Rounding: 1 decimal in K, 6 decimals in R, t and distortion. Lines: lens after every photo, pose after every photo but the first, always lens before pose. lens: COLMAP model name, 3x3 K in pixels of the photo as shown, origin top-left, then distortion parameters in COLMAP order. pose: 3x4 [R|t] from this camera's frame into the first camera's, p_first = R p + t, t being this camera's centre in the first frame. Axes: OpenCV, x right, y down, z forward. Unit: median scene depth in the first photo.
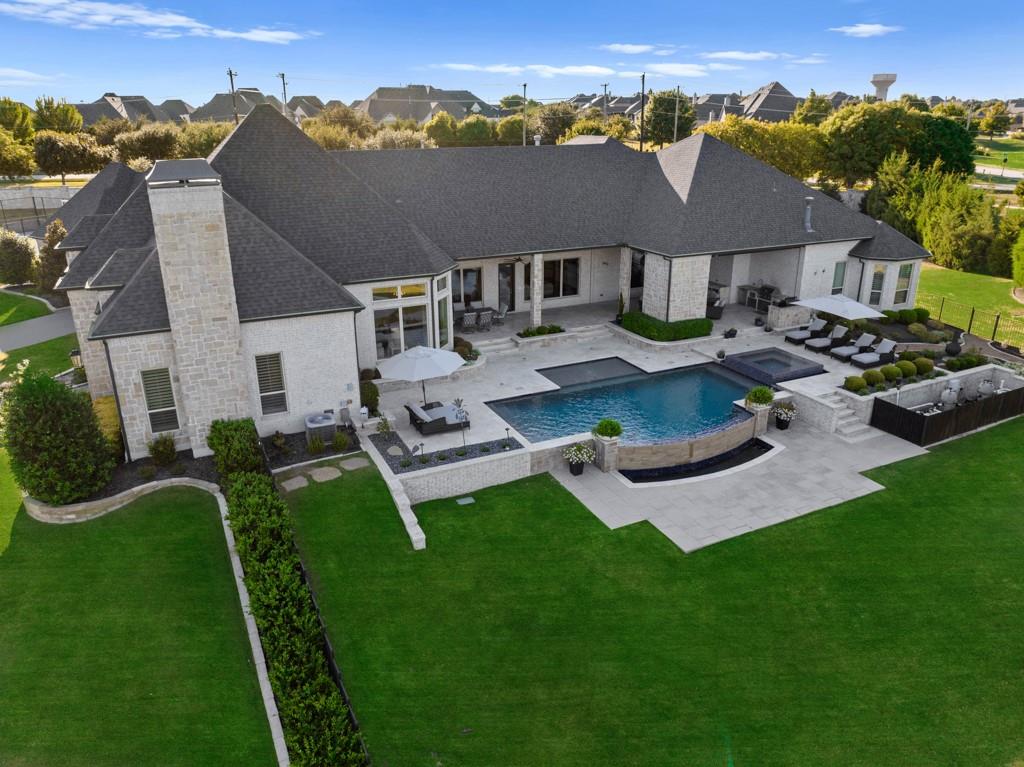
lens RADIAL K [[723.4, 0, 511.4], [0, 723.4, 368.6], [0, 0, 1]] dist [-0.037884, -0.001531]
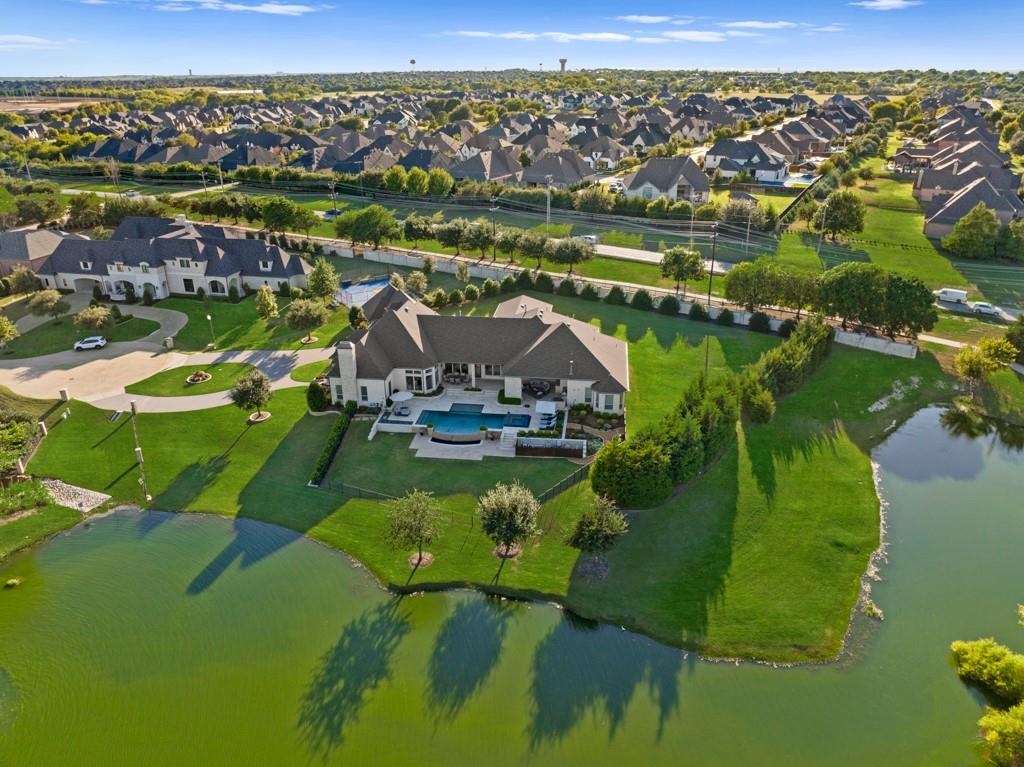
lens RADIAL K [[723.4, 0, 511.4], [0, 723.4, 368.6], [0, 0, 1]] dist [-0.037884, -0.001531]
pose [[0.842192, 0.208702, -0.497148, 2.210953], [-0.176249, 0.977956, 0.111971, -0.674602], [0.509558, -0.006679, 0.860410, -1.933988]]
